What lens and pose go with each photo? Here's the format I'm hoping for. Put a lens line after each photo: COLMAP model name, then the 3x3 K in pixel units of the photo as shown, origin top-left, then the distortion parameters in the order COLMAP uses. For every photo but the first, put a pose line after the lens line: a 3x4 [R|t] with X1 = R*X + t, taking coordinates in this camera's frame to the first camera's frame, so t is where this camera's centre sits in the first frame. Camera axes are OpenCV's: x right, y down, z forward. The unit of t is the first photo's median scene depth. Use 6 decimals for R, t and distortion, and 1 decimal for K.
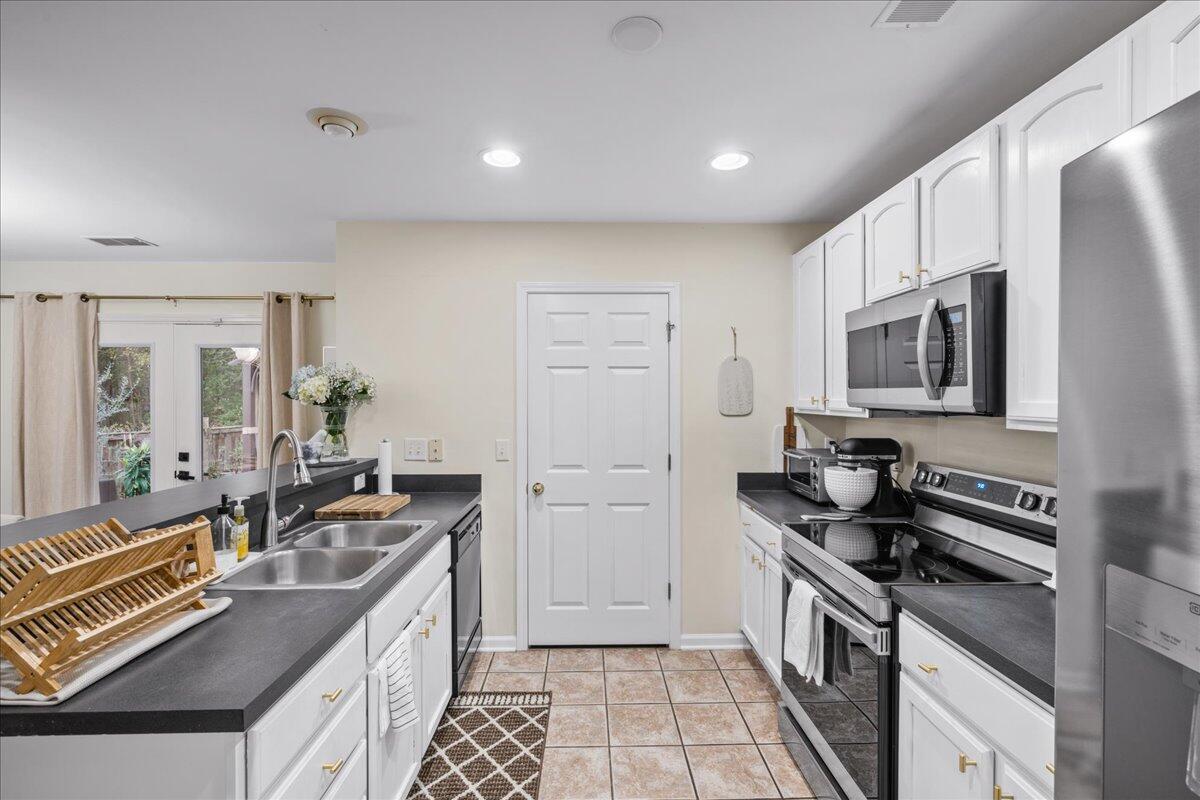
lens RADIAL K [[537.4, 0, 600.0], [0, 537.4, 400.0], [0, 0, 1]] dist [-0.000363, -0.000005]
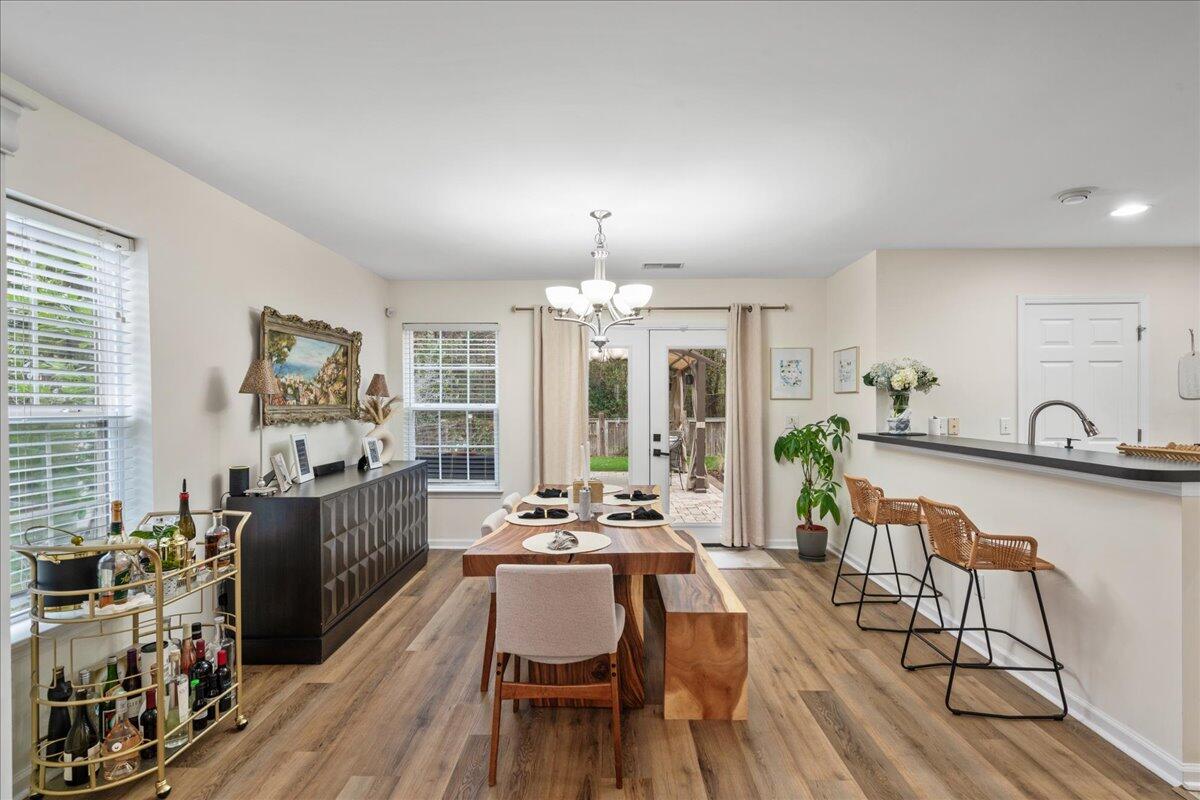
lens RADIAL K [[569.0, 0, 602.2], [0, 569.0, 407.0], [0, 0, 1]] dist [0.004752, 0.000823]
pose [[0.999317, -0.001102, -0.036929, -0.879196], [0.001014, 0.999997, -0.002391, 0.040068], [0.036932, 0.002352, 0.999315, -0.320876]]
